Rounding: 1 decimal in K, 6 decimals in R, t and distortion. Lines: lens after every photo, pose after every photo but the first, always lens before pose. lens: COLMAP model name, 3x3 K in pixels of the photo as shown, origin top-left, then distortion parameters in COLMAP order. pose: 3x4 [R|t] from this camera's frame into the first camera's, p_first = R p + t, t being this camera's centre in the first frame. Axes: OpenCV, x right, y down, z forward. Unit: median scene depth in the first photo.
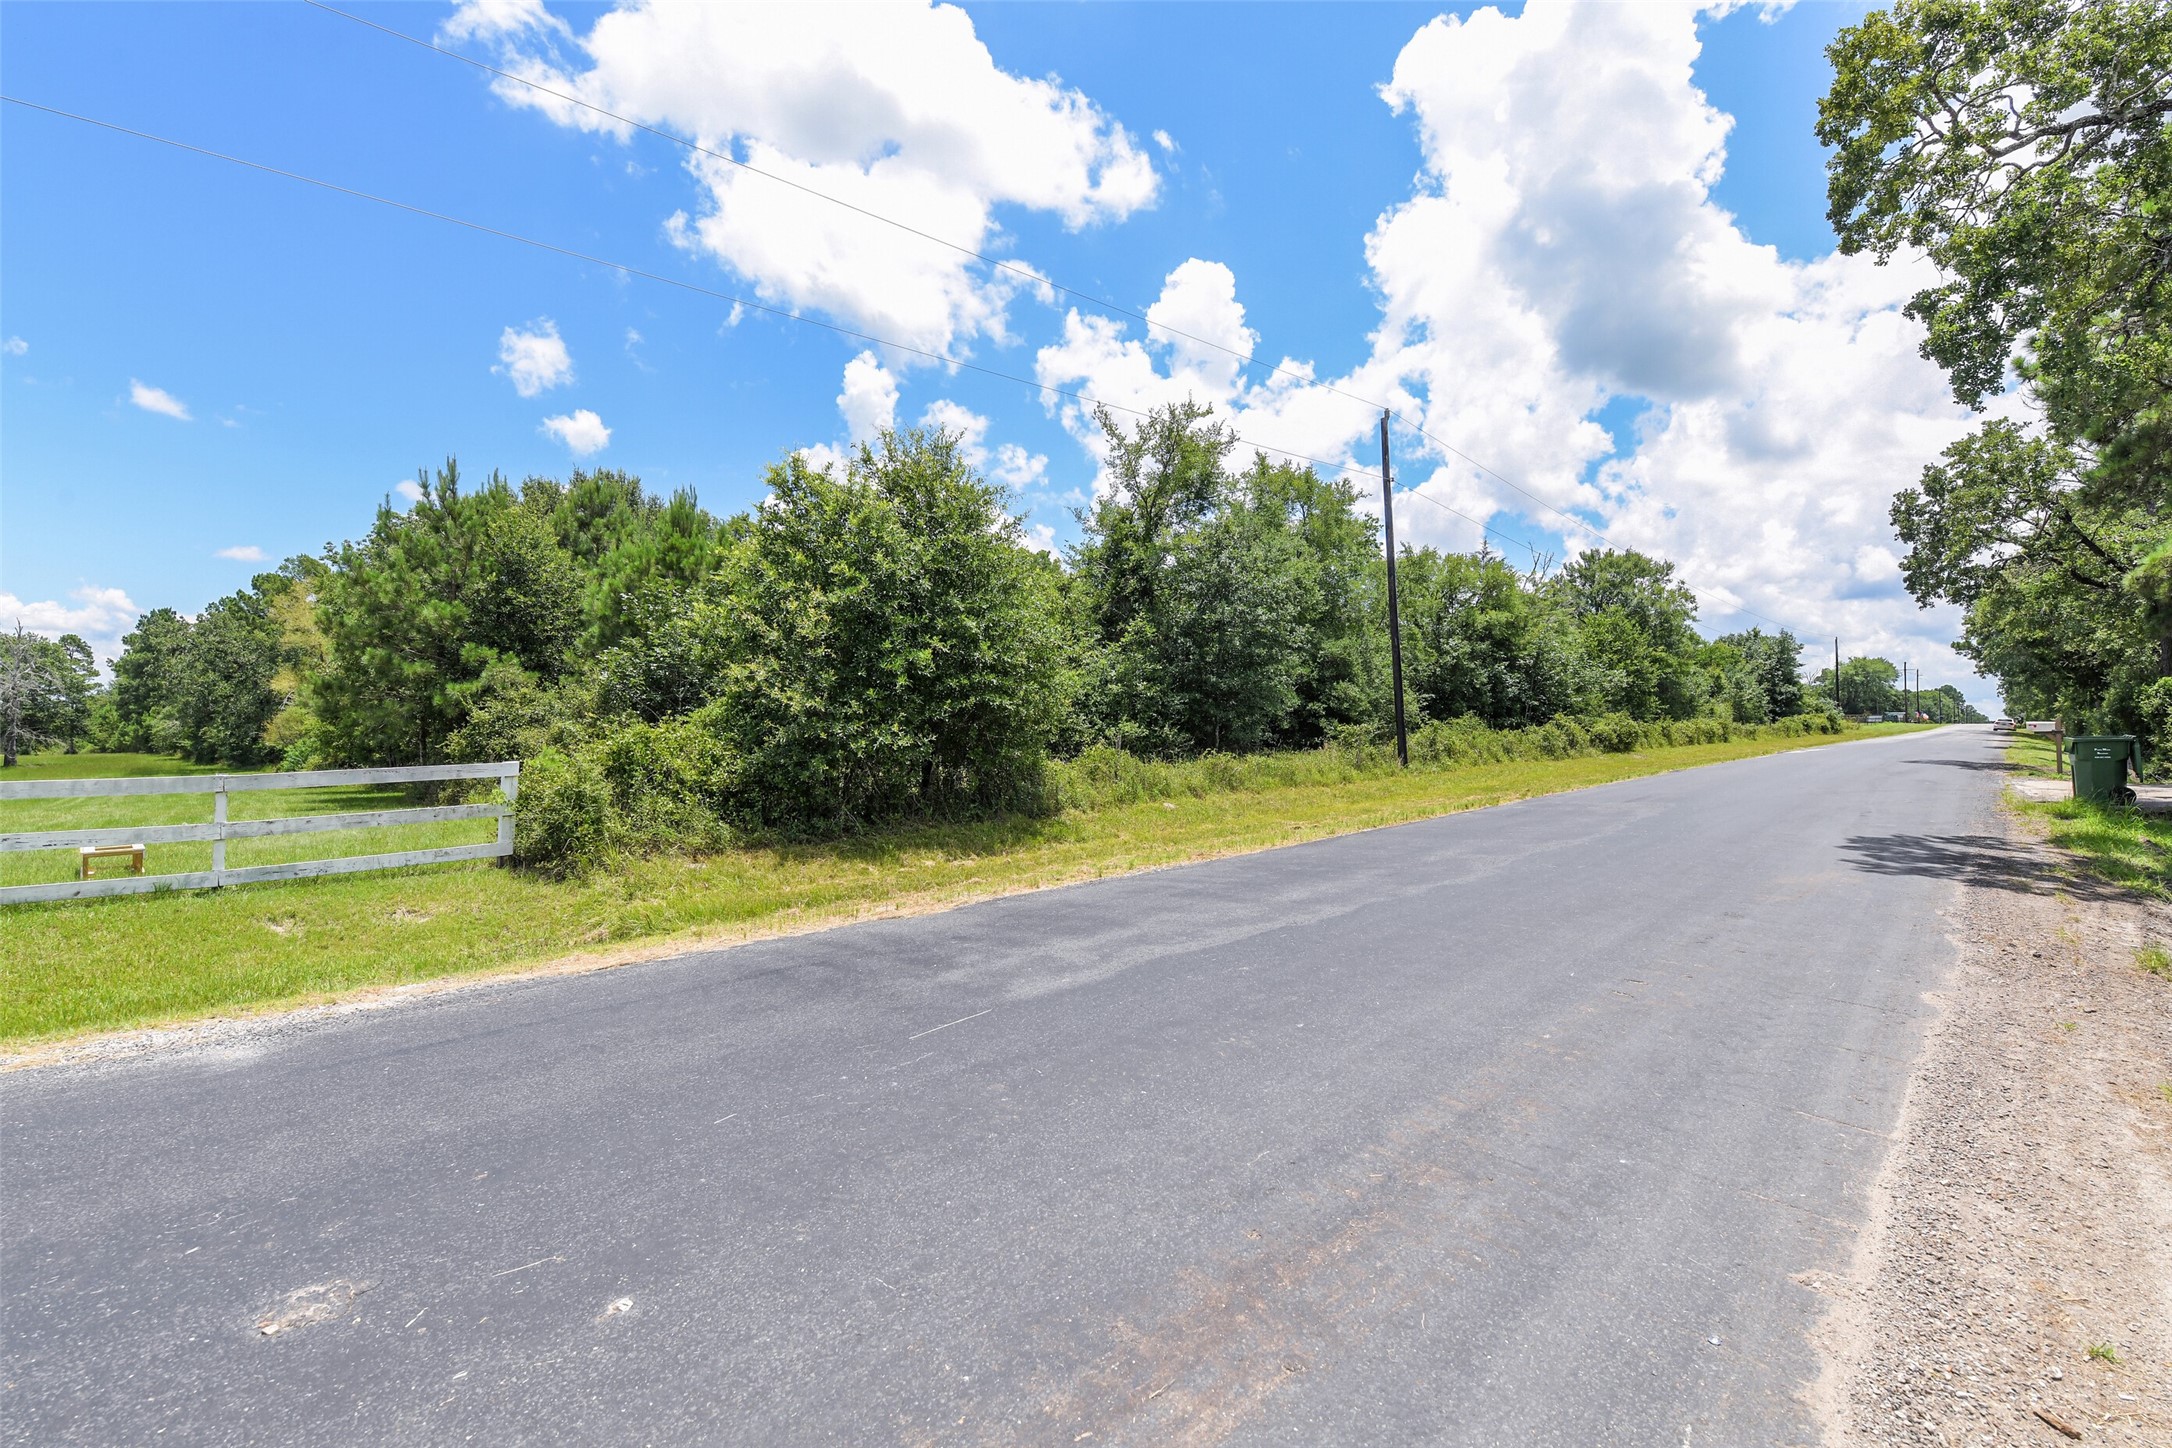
lens RADIAL K [[957.8, 0, 1086.0], [0, 957.8, 724.0], [0, 0, 1]] dist [0.000592, -0.000109]
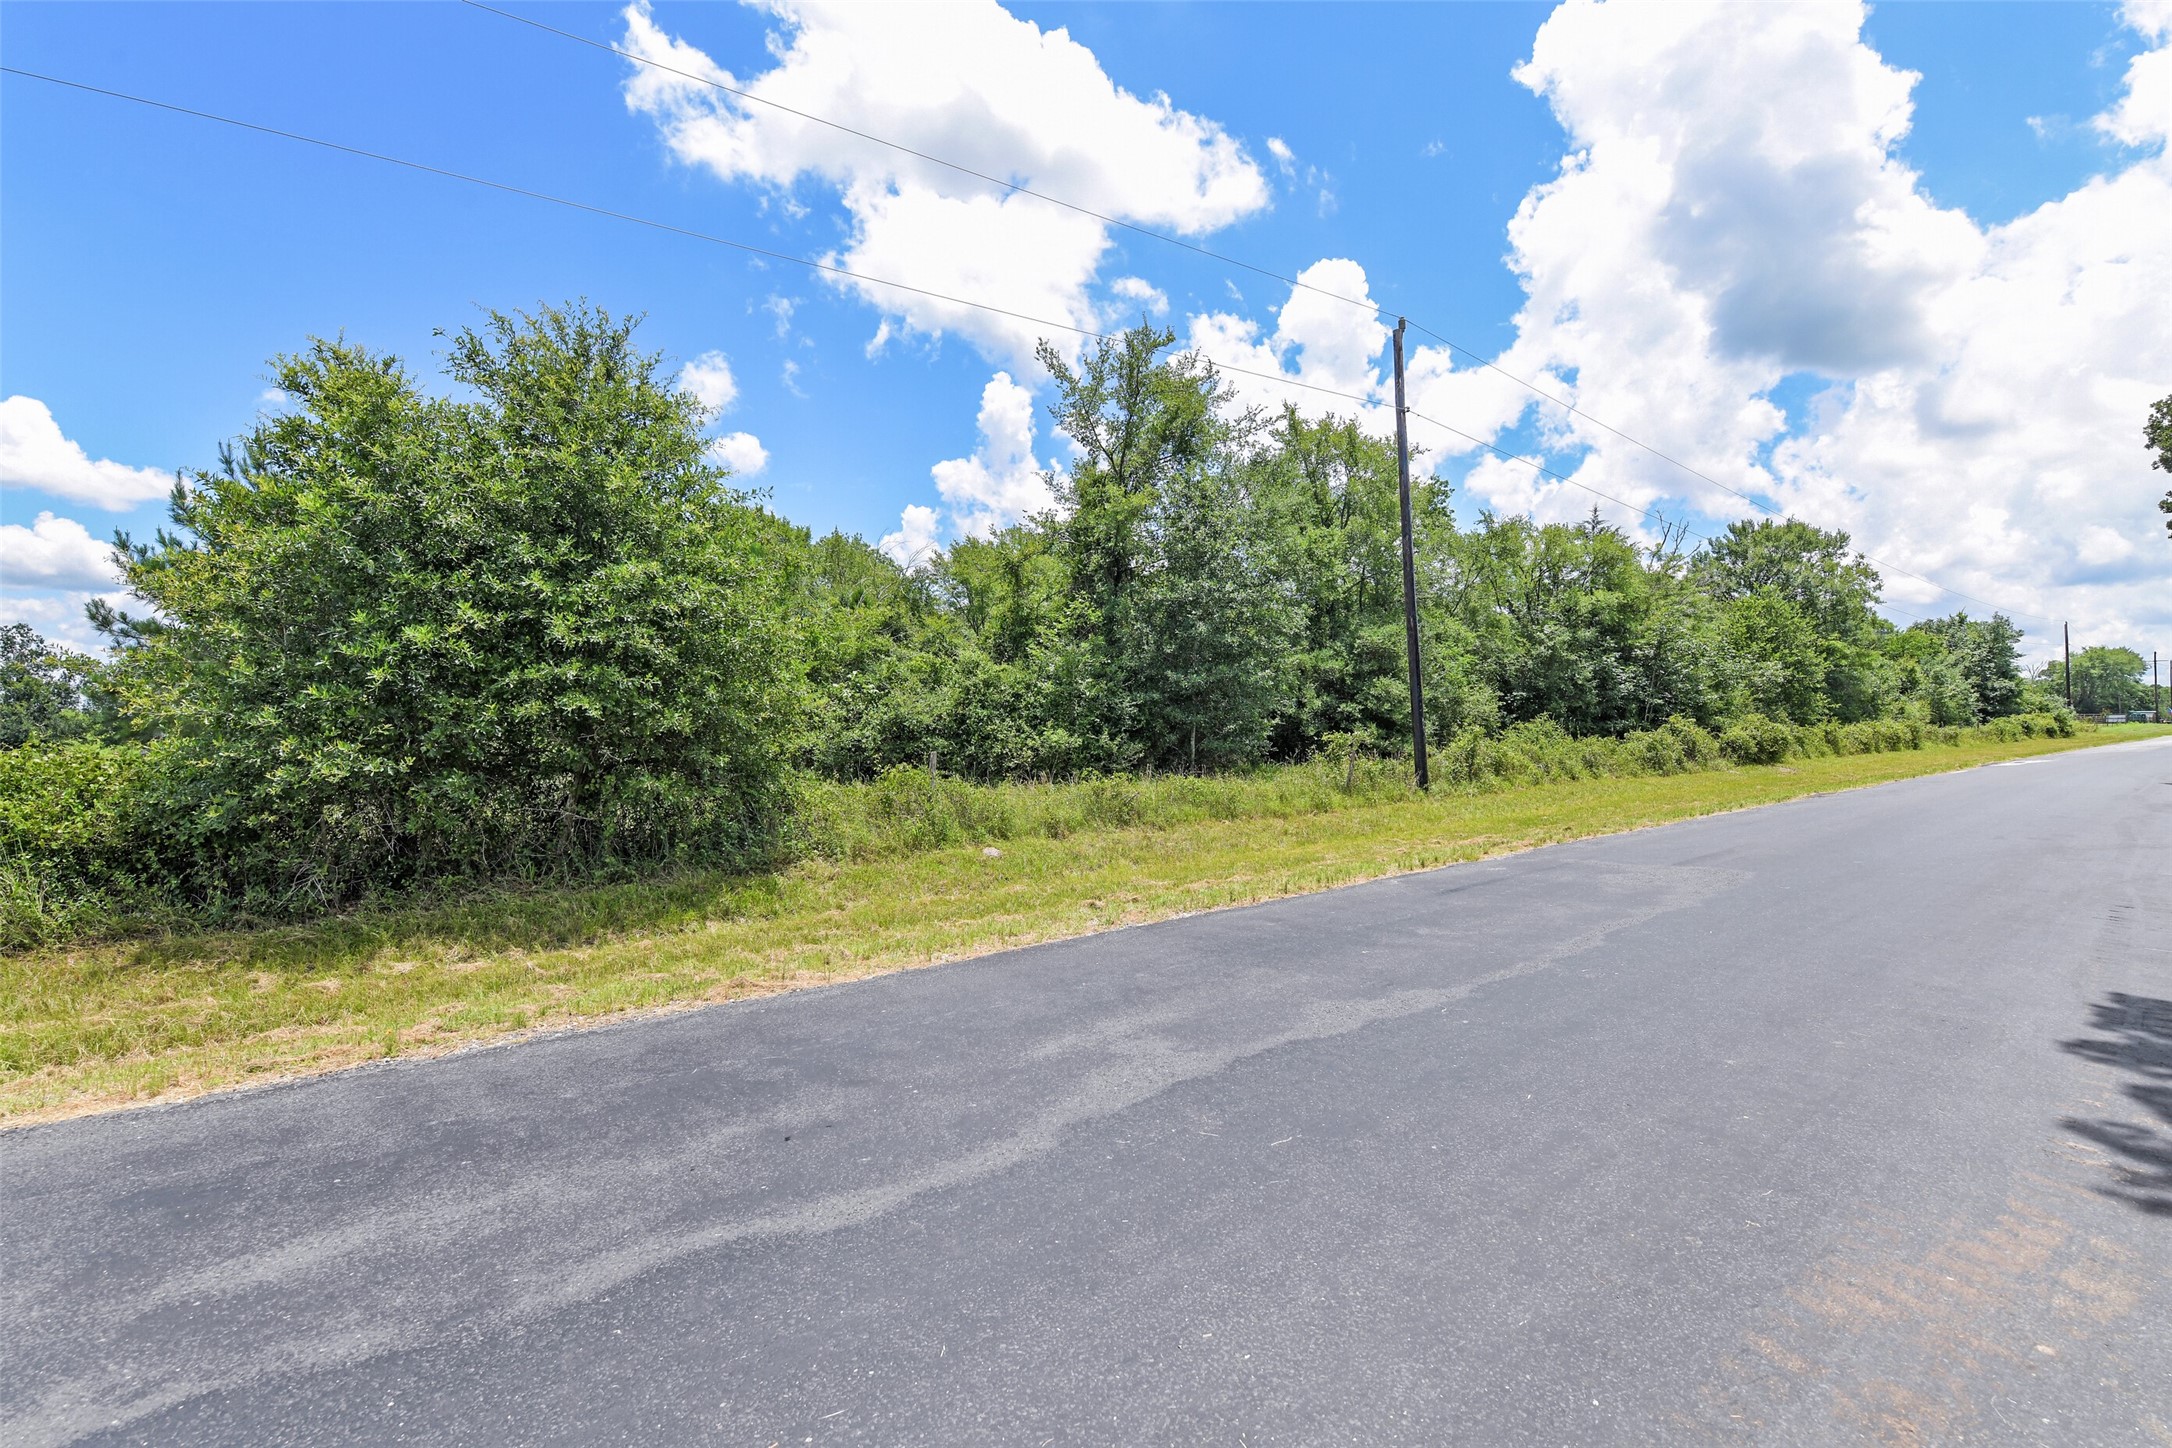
lens RADIAL K [[934.6, 0, 1086.0], [0, 934.6, 724.0], [0, 0, 1]] dist [-0.003050, -0.004652]
pose [[0.989027, -0.003945, -0.147685, 0.089743], [0.003428, 0.999987, -0.003755, -0.001669], [0.147698, 0.003207, 0.989027, 0.120762]]
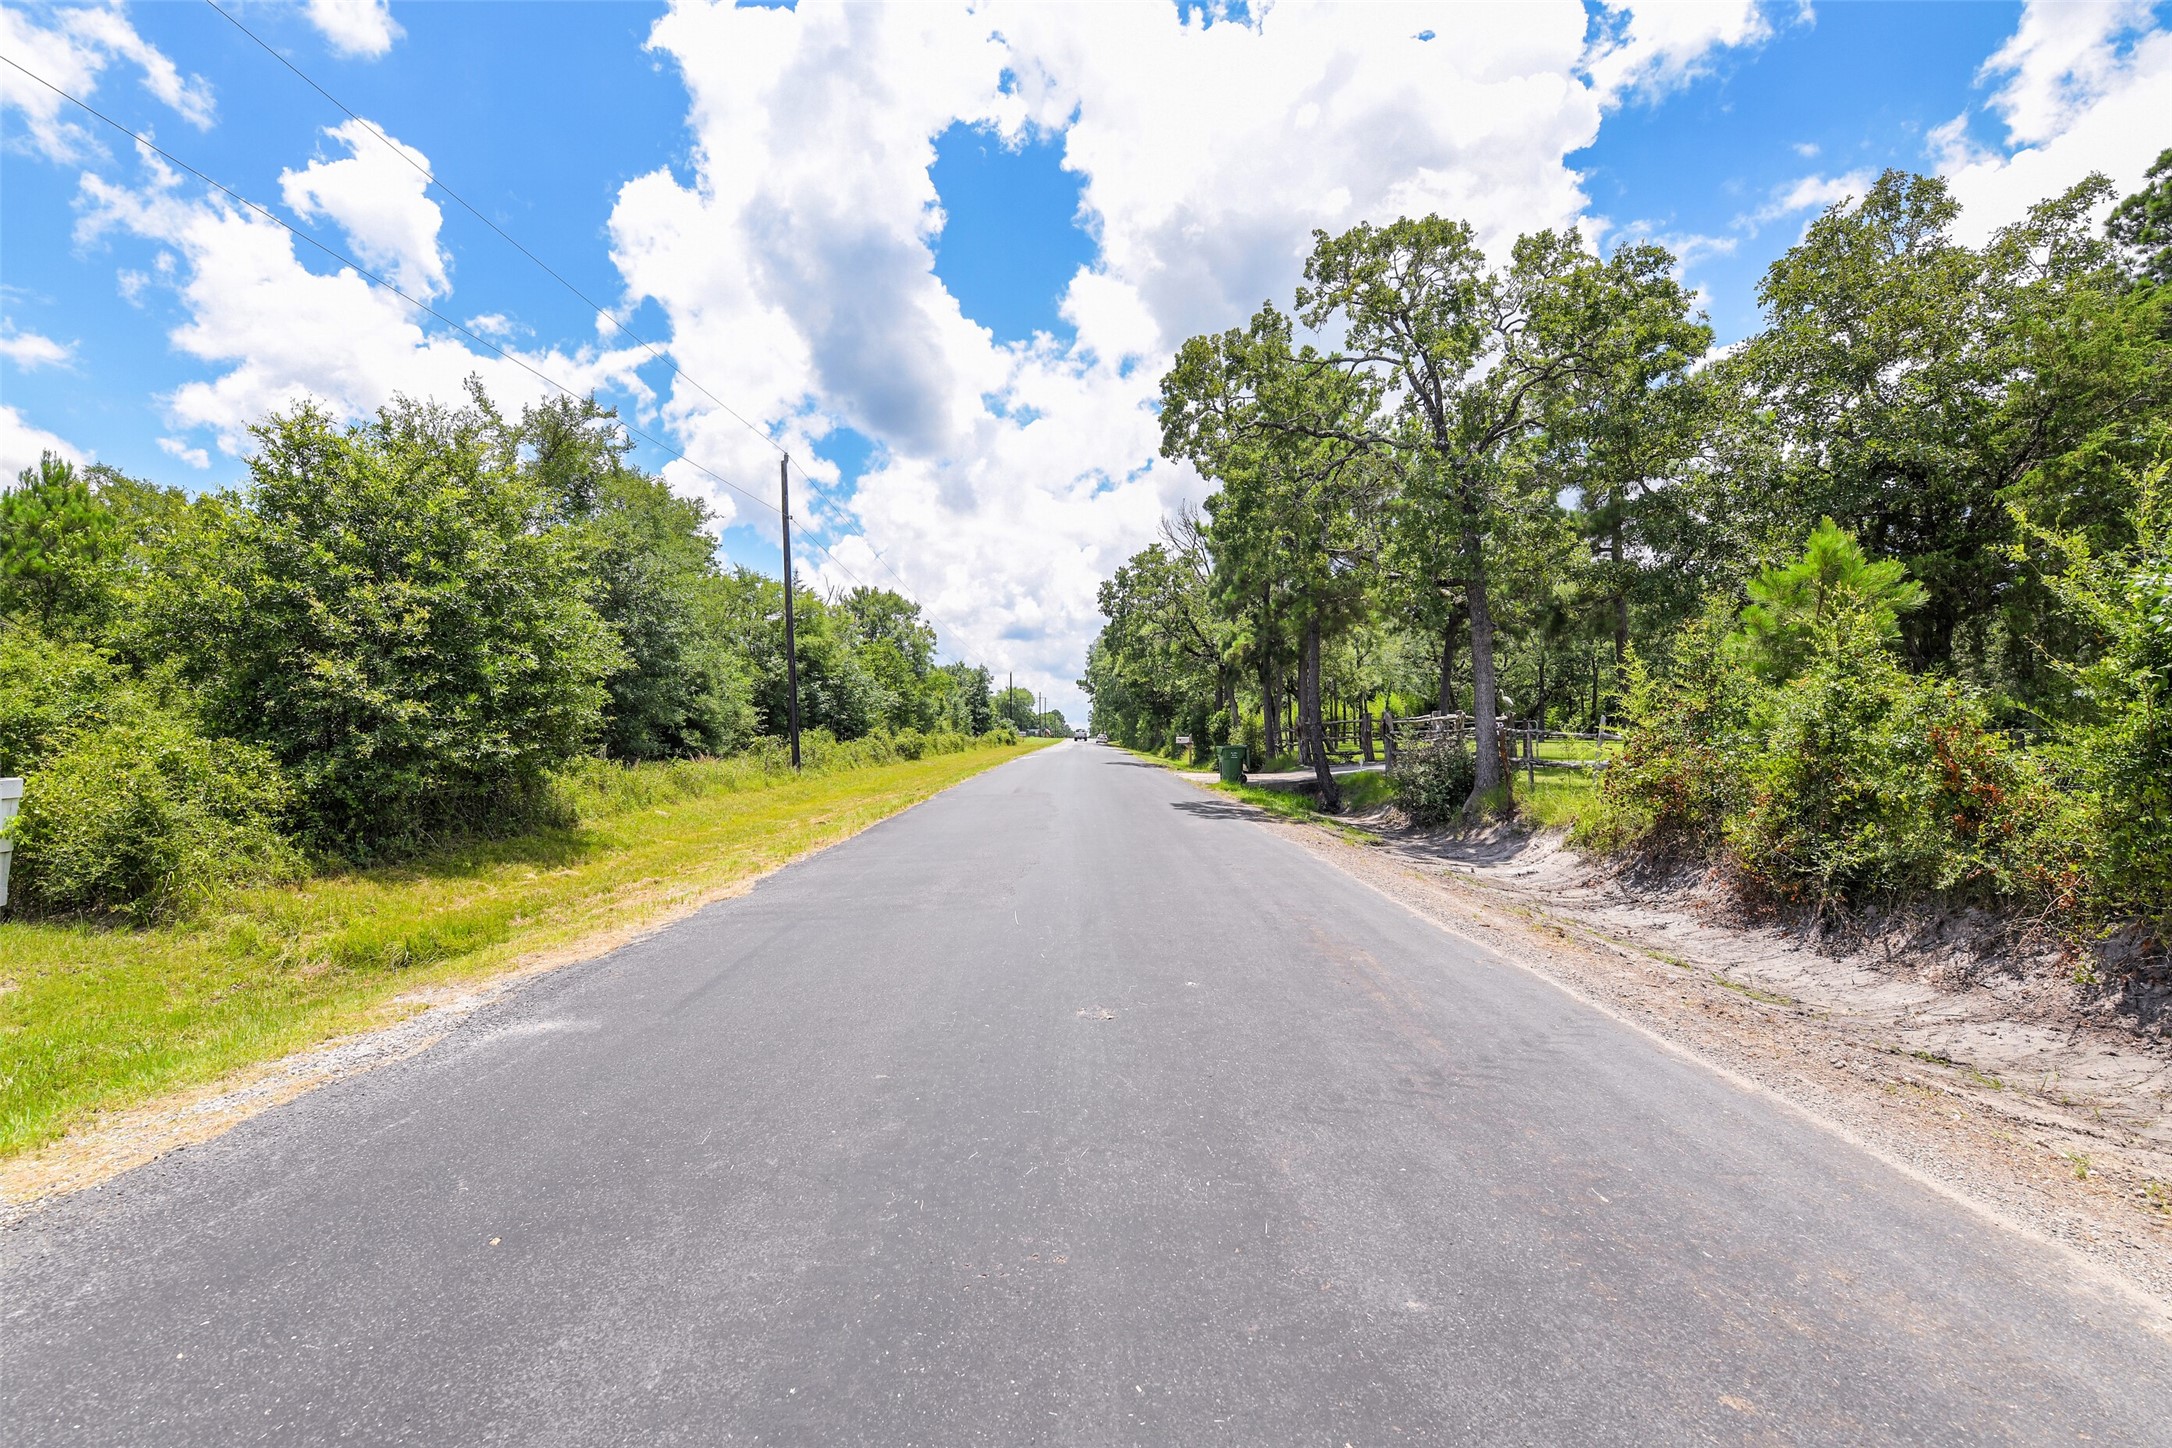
lens RADIAL K [[957.8, 0, 1086.0], [0, 957.8, 724.0], [0, 0, 1]] dist [0.000592, -0.000109]
pose [[0.712882, 0.016006, 0.701101, -0.107446], [-0.007409, 0.999856, -0.015293, 0.000669], [-0.701245, 0.005707, 0.712898, -0.019823]]
